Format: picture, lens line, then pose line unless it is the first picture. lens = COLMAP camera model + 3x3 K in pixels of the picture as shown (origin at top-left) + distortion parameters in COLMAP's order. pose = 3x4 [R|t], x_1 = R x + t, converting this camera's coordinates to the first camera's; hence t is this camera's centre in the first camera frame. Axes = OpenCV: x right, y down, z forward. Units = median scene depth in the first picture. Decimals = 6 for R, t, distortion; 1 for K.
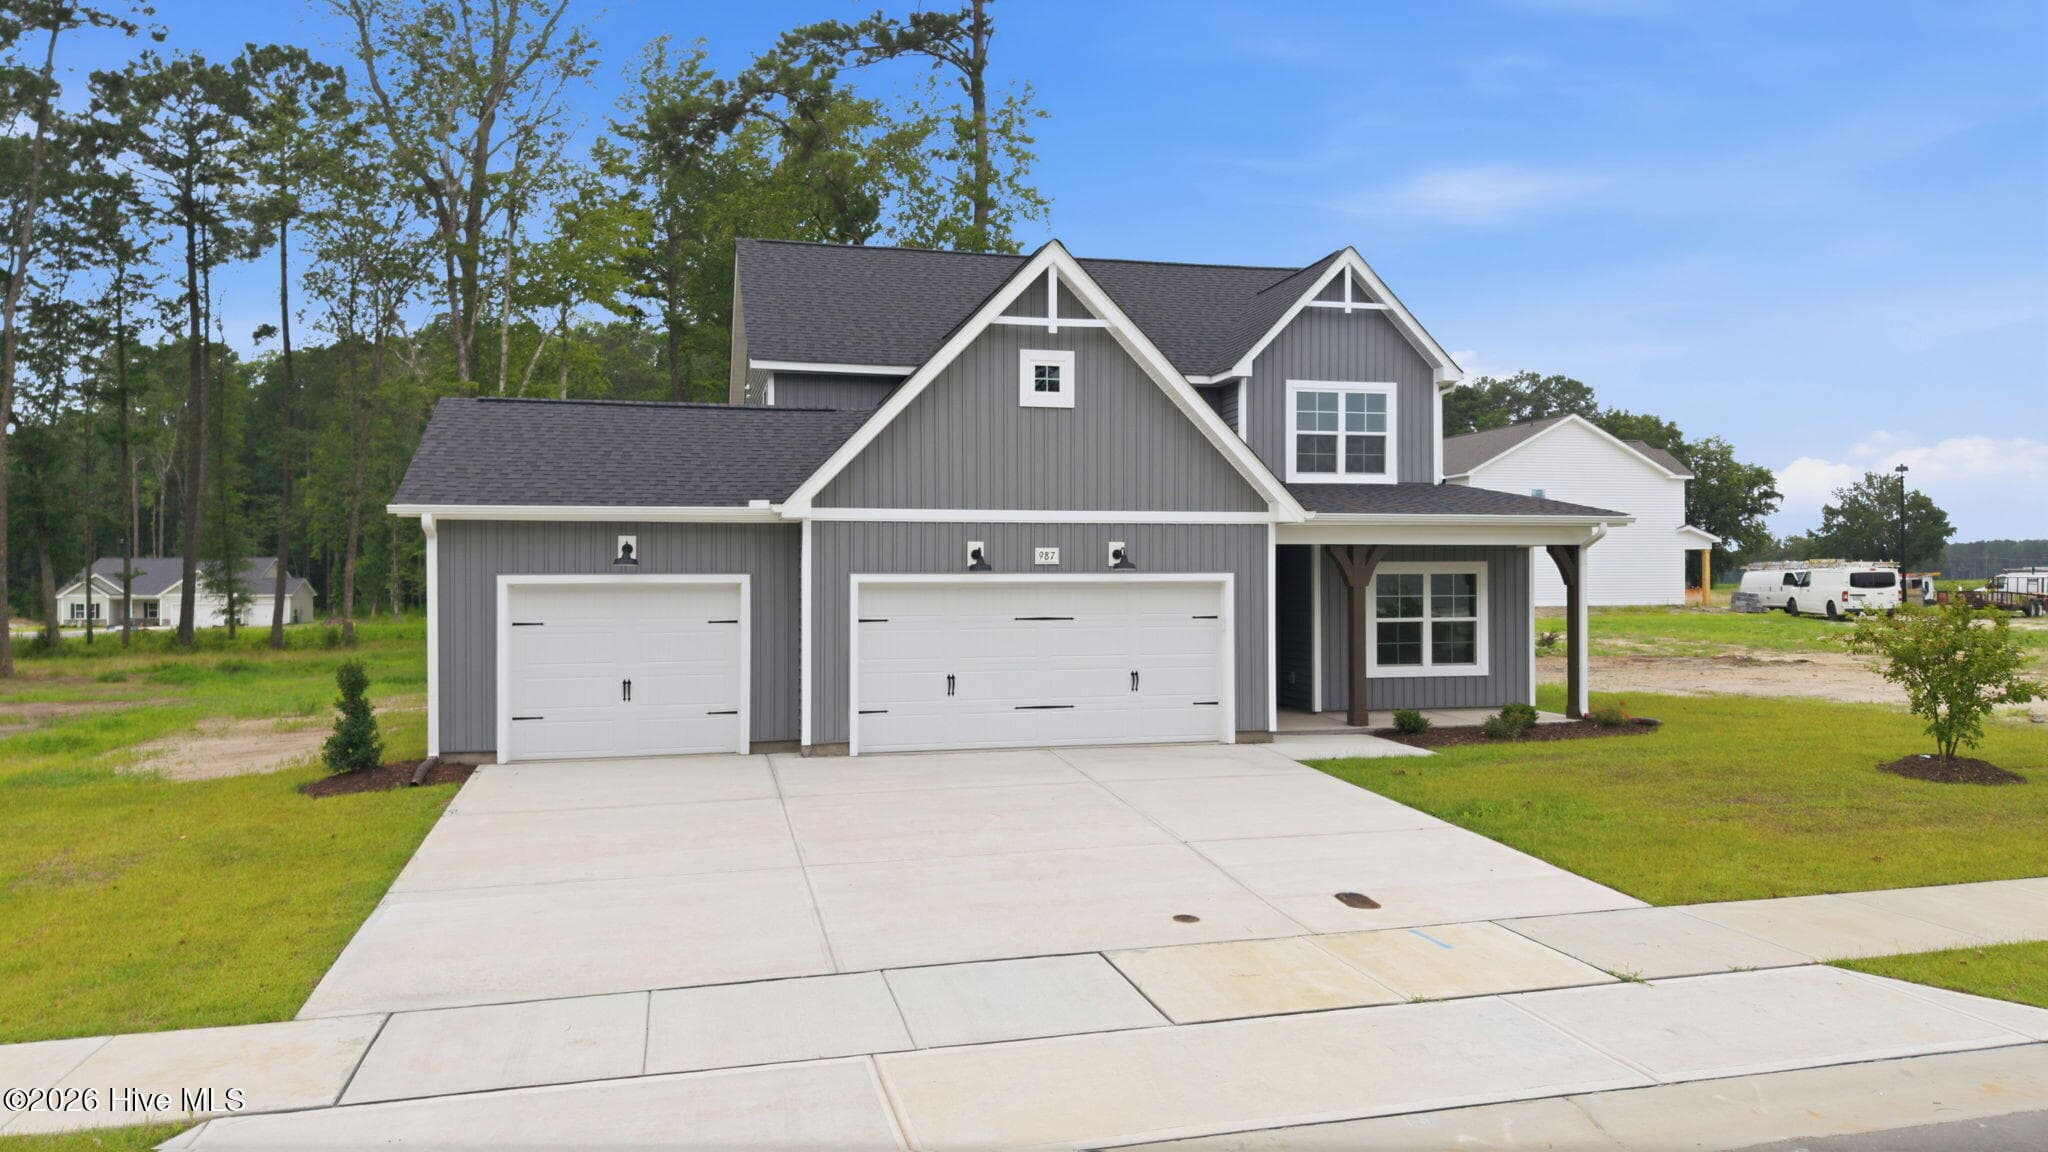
lens RADIAL K [[1358.7, 0, 1013.7], [0, 1358.7, 557.8], [0, 0, 1]] dist [0.032041, -0.041092]
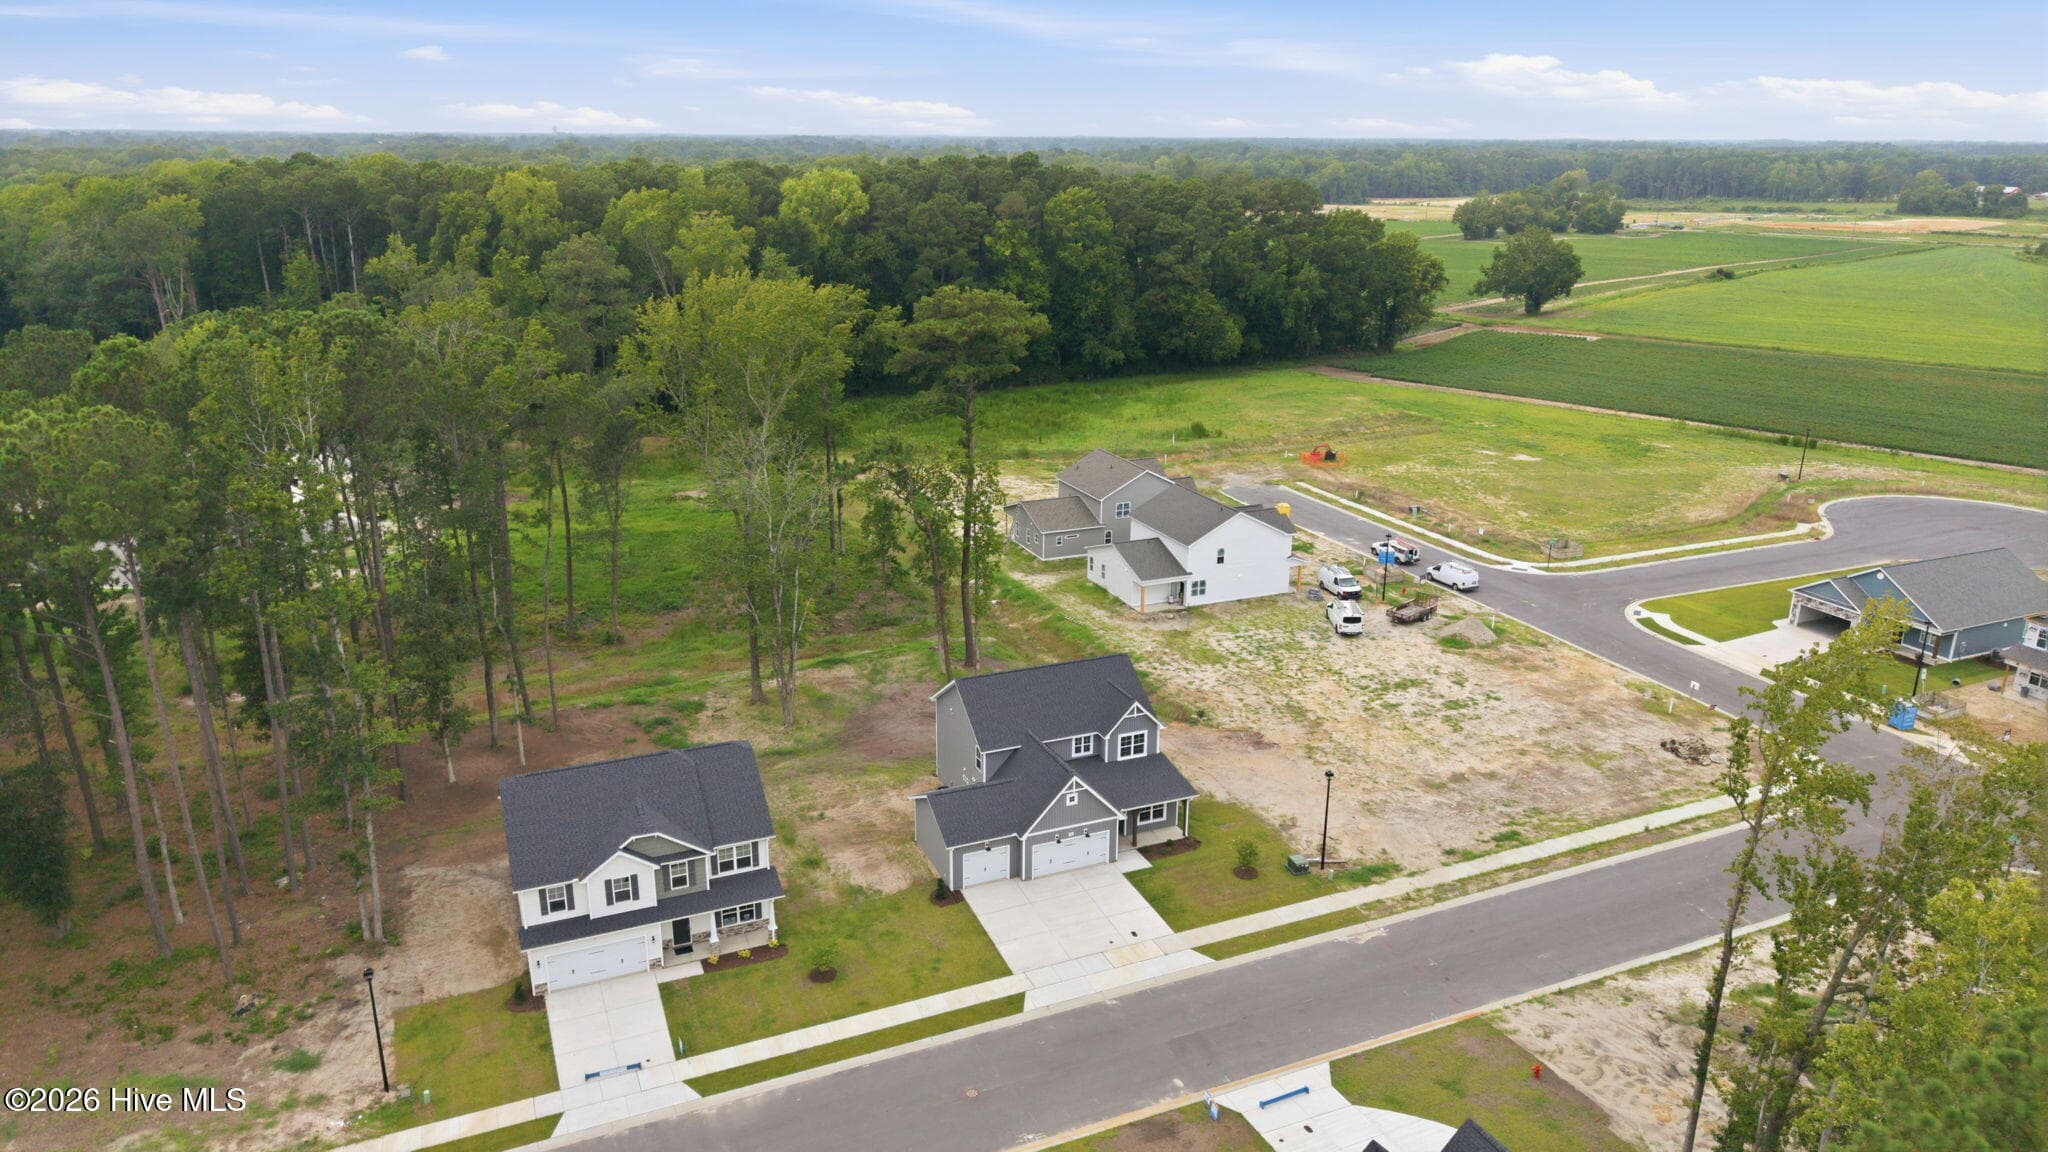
lens RADIAL K [[1356.7, 0, 1013.5], [0, 1356.7, 578.9], [0, 0, 1]] dist [0.051445, -0.074075]
pose [[0.986571, -0.043968, 0.157302, -0.702277], [-0.009694, 0.945625, 0.325114, -1.900747], [-0.163044, -0.322273, 0.932500, -2.460533]]
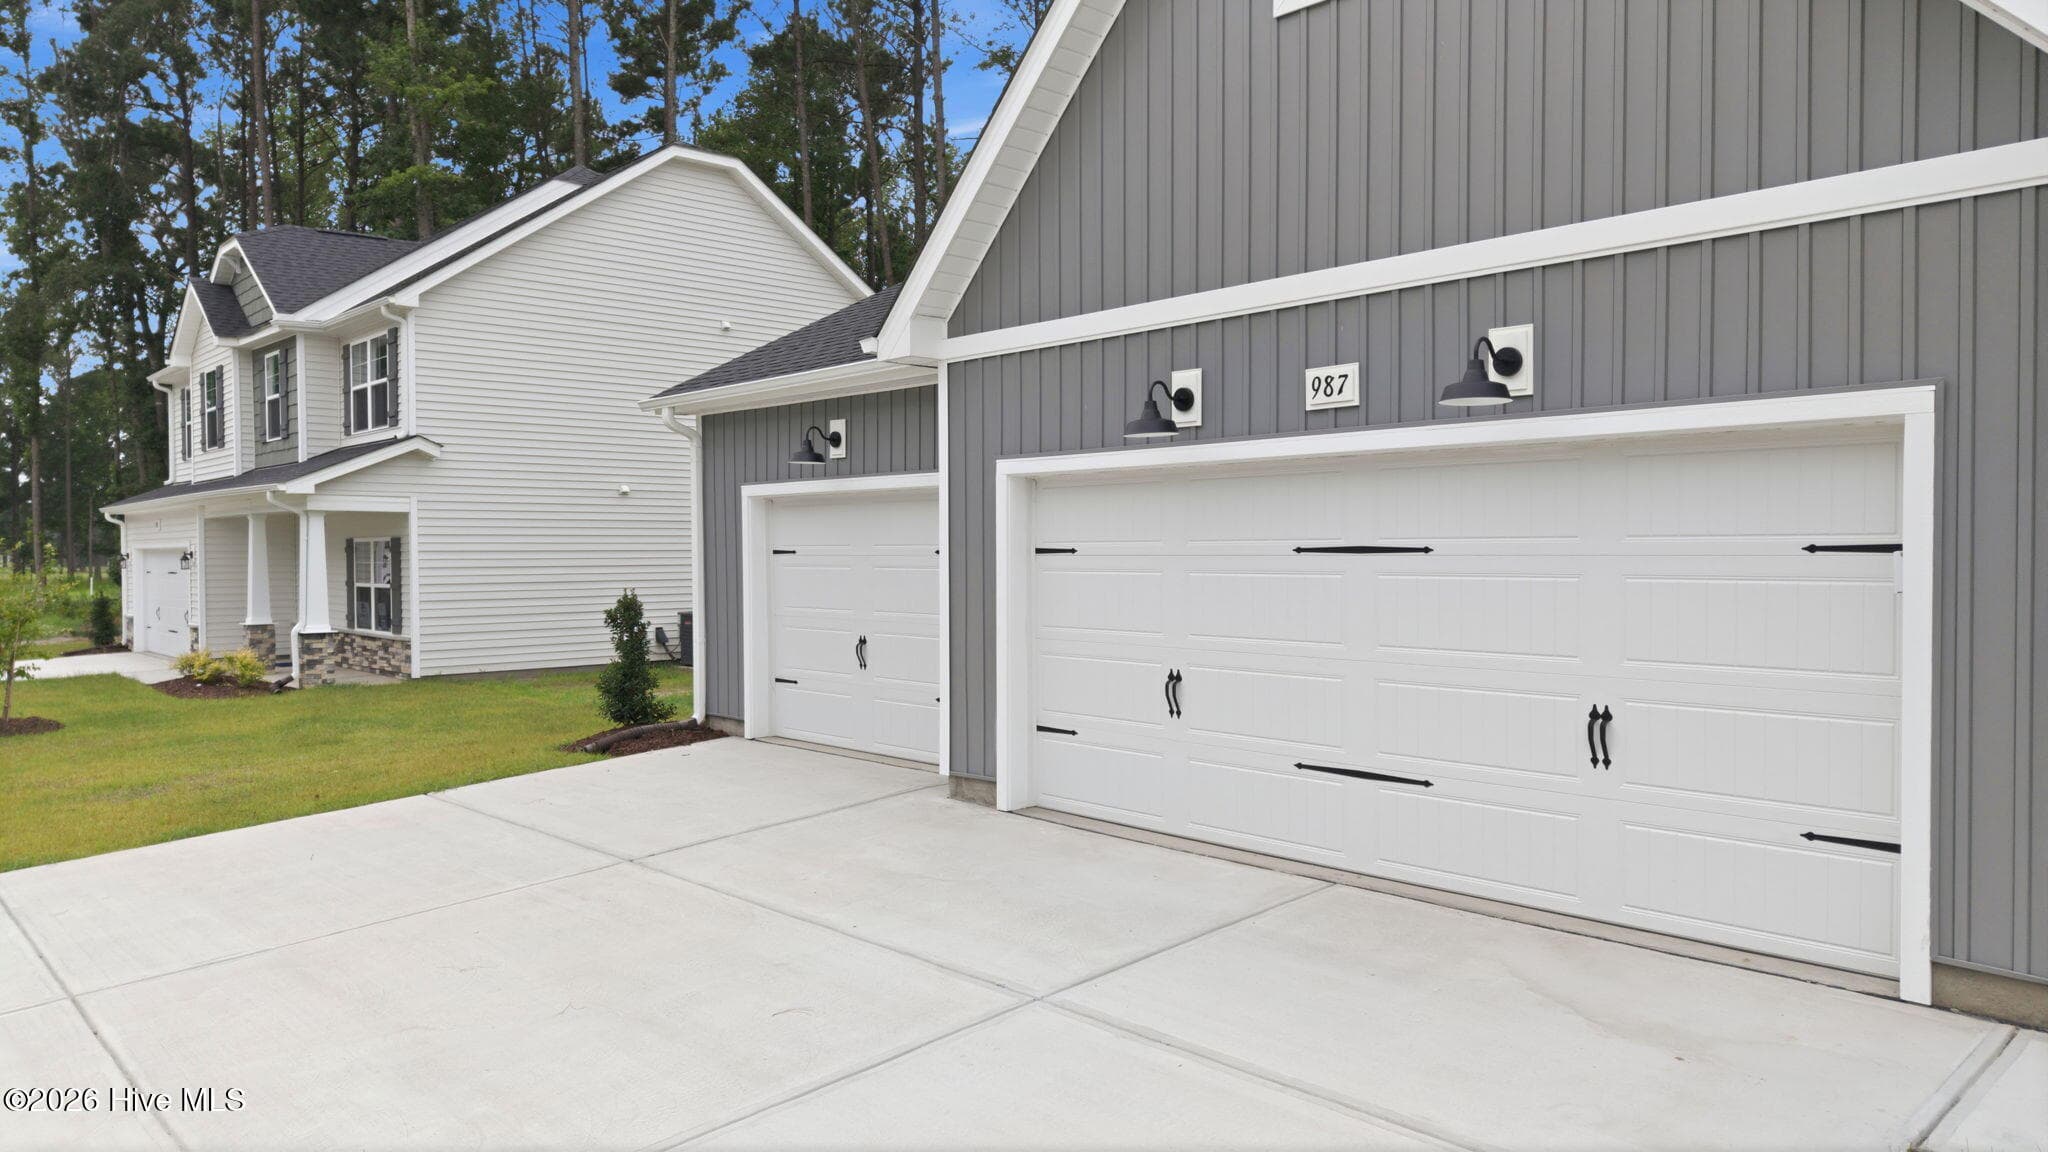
lens RADIAL K [[1369.4, 0, 1014.7], [0, 1369.4, 580.3], [0, 0, 1]] dist [0.047635, -0.051199]
pose [[0.482508, 0.021363, -0.875631, 0.266601], [0.017371, 0.999272, 0.033952, 0.031888], [0.875719, -0.031593, 0.481786, 0.592260]]
